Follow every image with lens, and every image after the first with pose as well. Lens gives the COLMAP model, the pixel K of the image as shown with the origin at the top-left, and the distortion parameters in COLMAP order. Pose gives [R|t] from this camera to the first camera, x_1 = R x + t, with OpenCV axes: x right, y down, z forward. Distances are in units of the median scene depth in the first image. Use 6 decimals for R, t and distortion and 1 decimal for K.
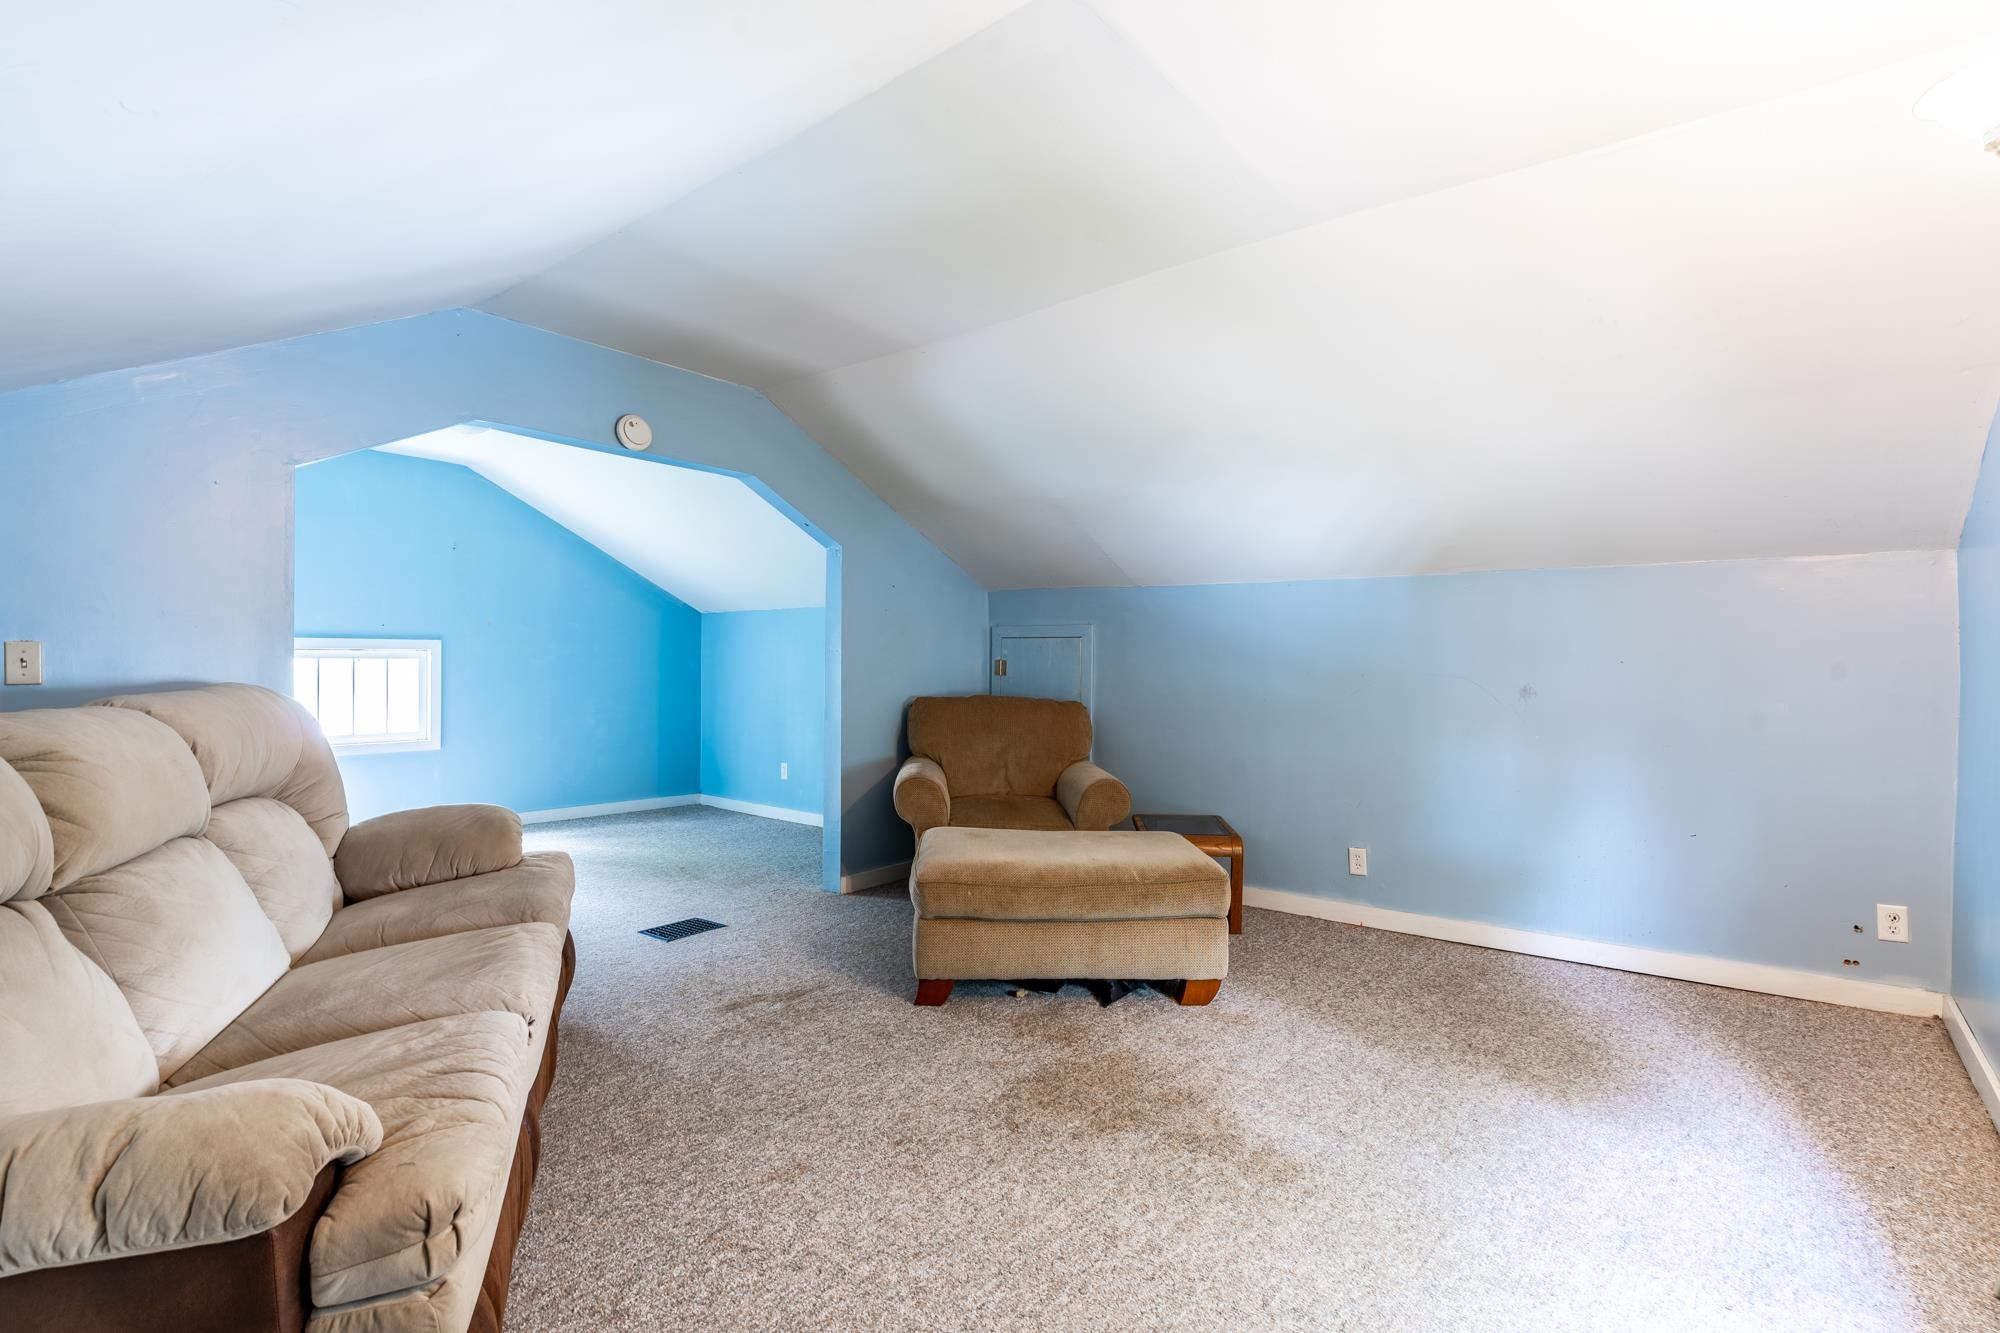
lens RADIAL K [[961.0, 0, 992.5], [0, 961.0, 666.1], [0, 0, 1]] dist [0.003861, 0.000651]
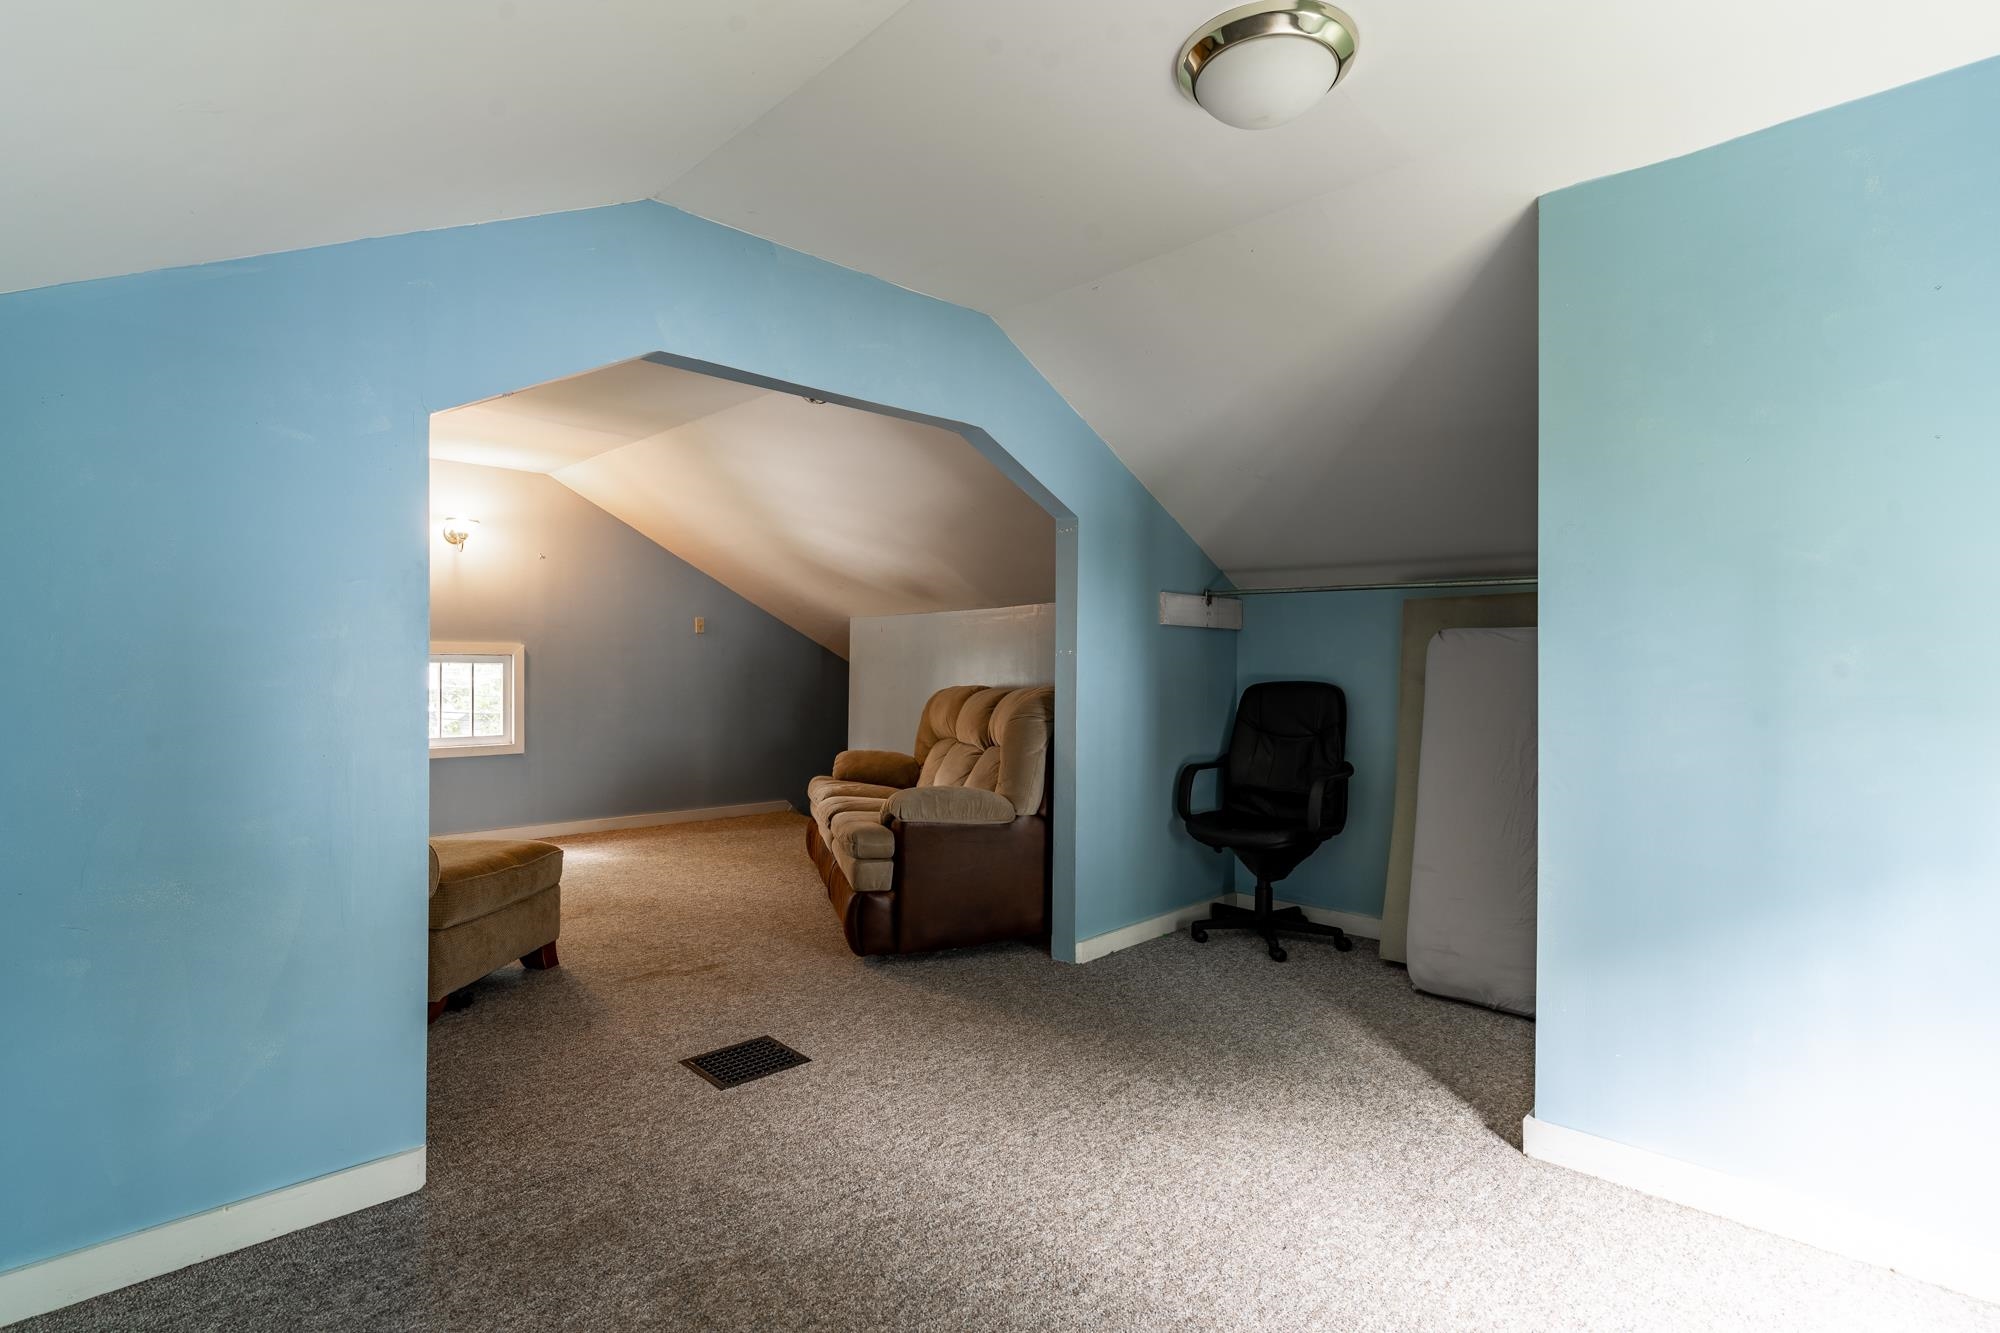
lens RADIAL K [[961.0, 0, 1004.0], [0, 961.0, 666.1], [0, 0, 1]] dist [0.003861, 0.000651]
pose [[-0.996219, -0.015352, 0.085511, -0.735050], [-0.015028, 0.999877, 0.004437, -0.018329], [-0.085569, 0.003135, -0.996327, 2.186160]]
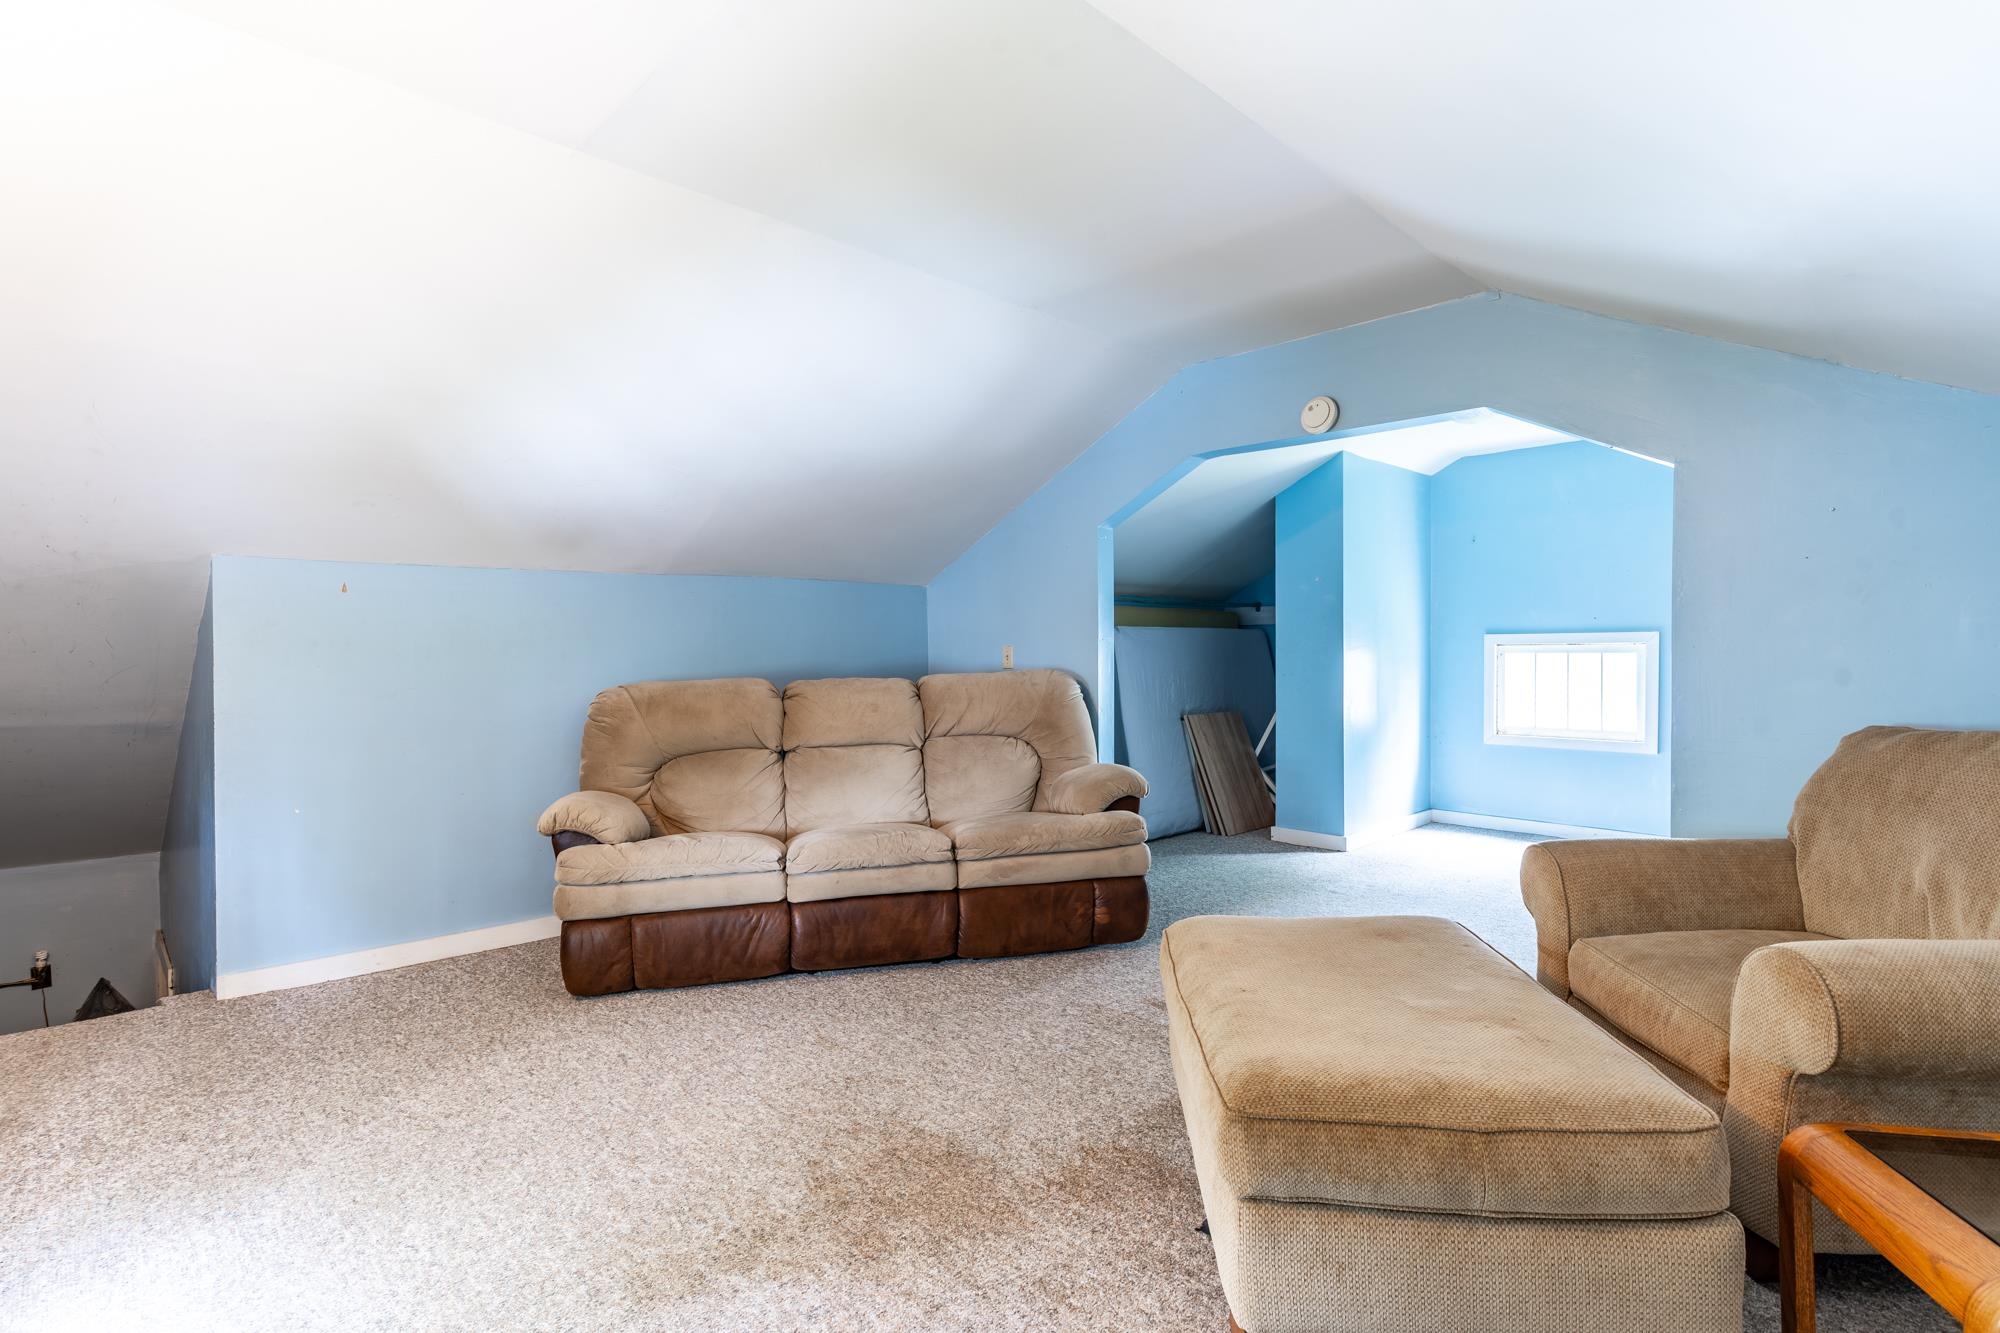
lens RADIAL K [[961.0, 0, 994.5], [0, 961.0, 663.7], [0, 0, 1]] dist [0.003861, 0.000651]
pose [[-0.131730, 0.003163, -0.991281, 0.755832], [0.000830, 0.999995, 0.003081, -0.000268], [0.991285, -0.000417, -0.131732, 0.990516]]
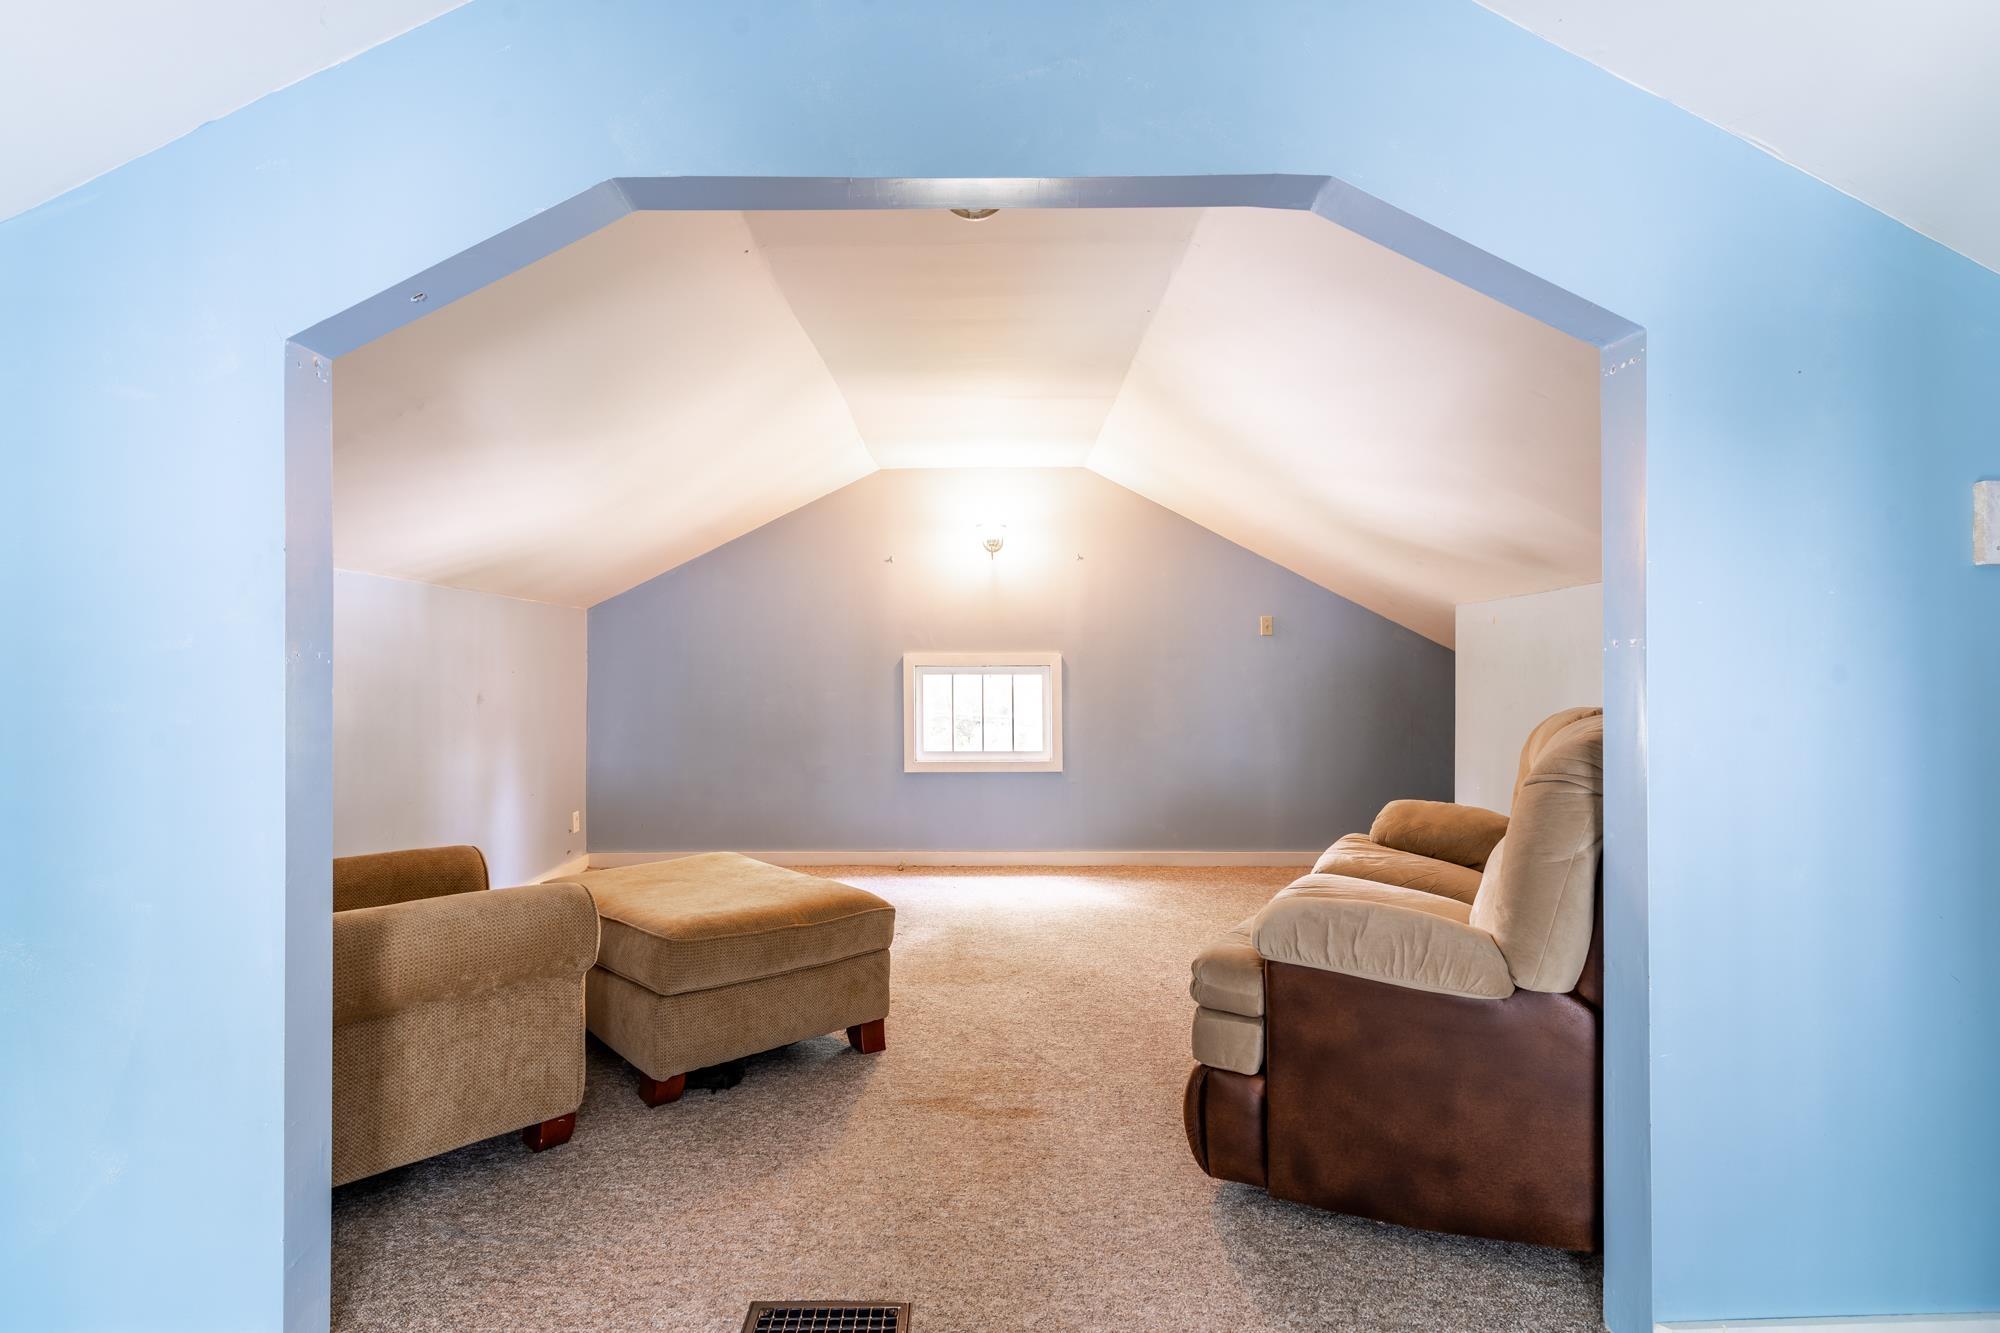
lens RADIAL K [[961.0, 0, 997.2], [0, 961.0, 667.7], [0, 0, 1]] dist [0.003861, 0.000651]
pose [[-0.651005, -0.003272, 0.759066, -0.888306], [-0.000655, 0.999993, 0.003750, -0.019758], [-0.759073, 0.001944, -0.651003, 1.582083]]
